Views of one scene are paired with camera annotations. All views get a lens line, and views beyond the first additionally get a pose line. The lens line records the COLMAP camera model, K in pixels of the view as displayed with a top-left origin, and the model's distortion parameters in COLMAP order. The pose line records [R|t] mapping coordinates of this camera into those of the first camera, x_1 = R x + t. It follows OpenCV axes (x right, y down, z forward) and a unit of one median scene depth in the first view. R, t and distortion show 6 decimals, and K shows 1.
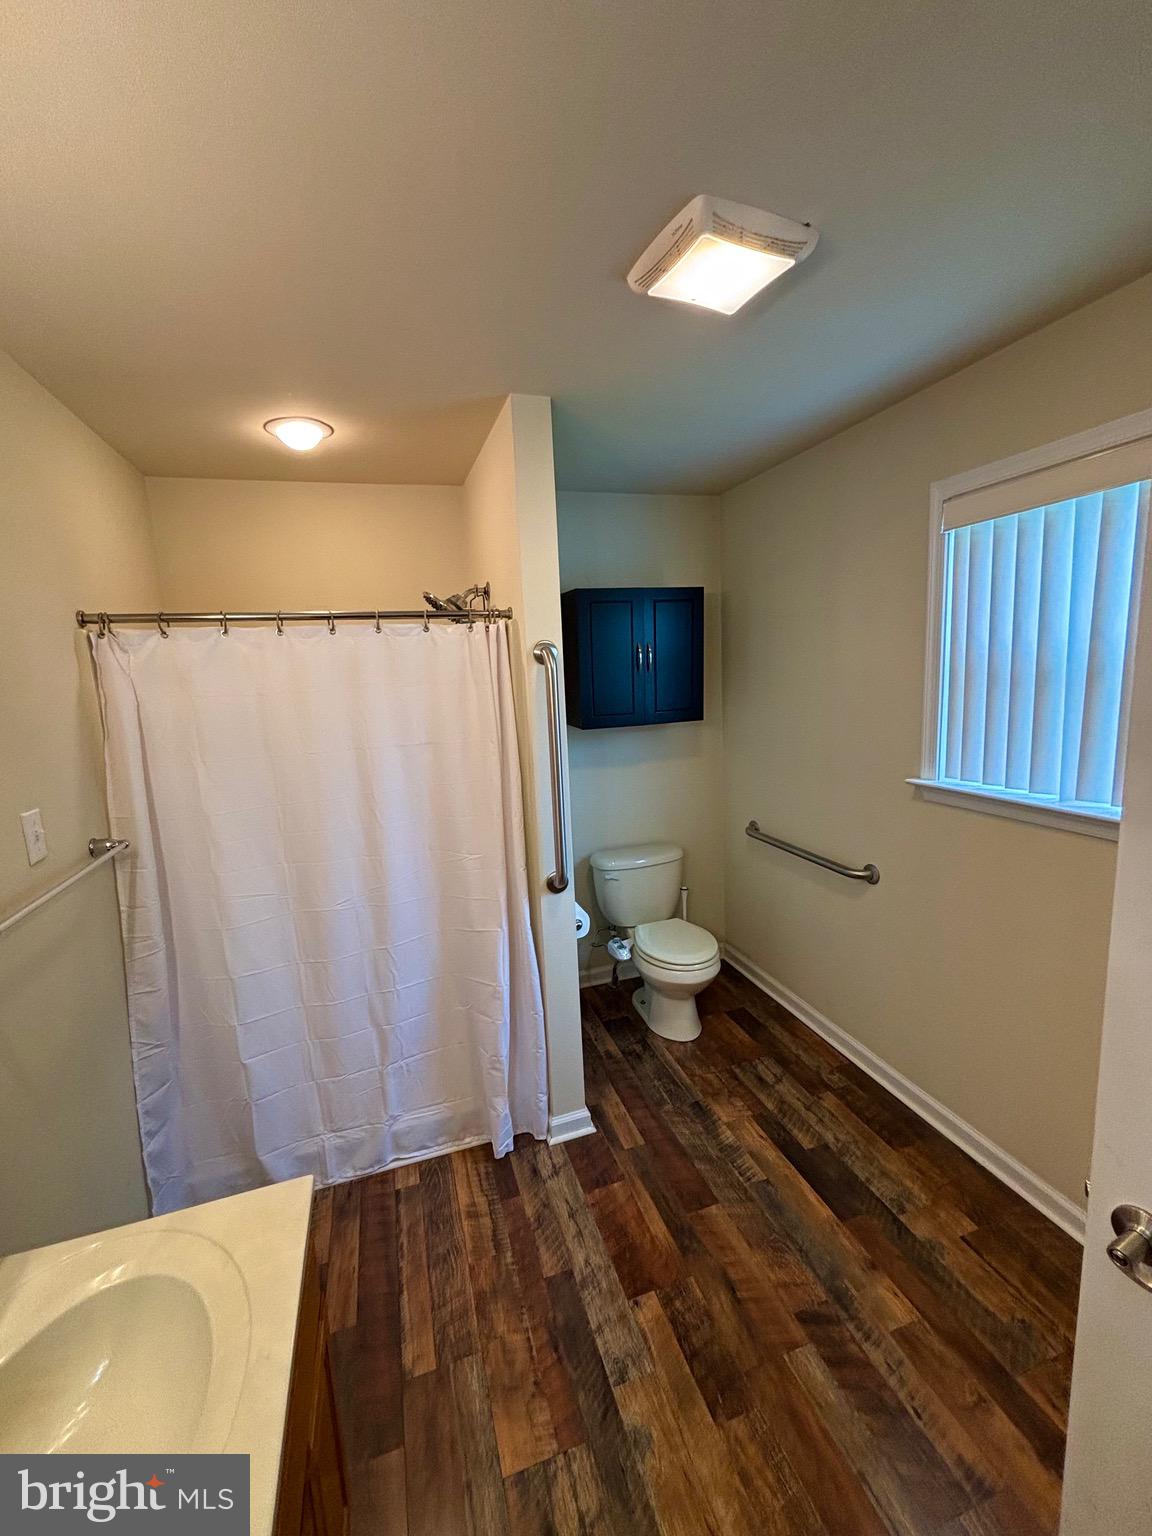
lens RADIAL K [[616.4, 0, 561.1], [0, 616.4, 766.6], [0, 0, 1]] dist [-0.001320, 0.000486]
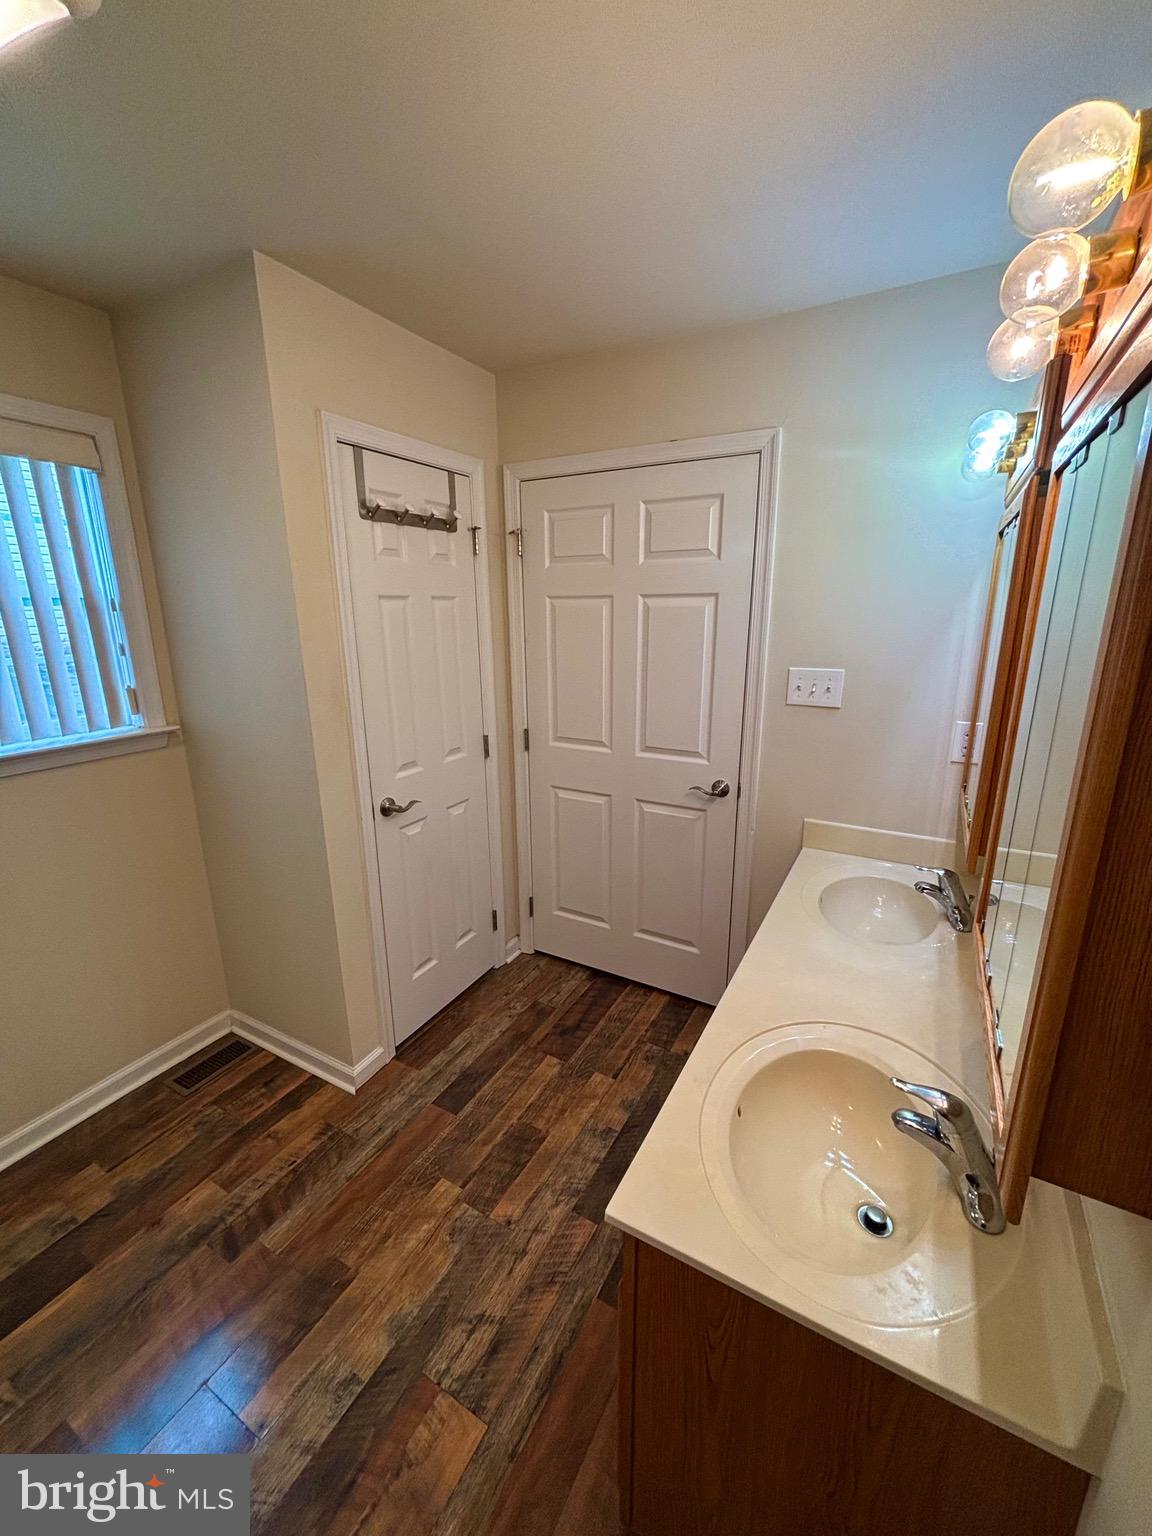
lens RADIAL K [[616.4, 0, 562.6], [0, 616.4, 764.3], [0, 0, 1]] dist [-0.001320, 0.000486]
pose [[-0.675501, -0.129404, 0.725916, -0.705248], [0.154407, 0.937828, 0.310865, -0.126133], [-0.721011, 0.322076, -0.613522, 1.094762]]
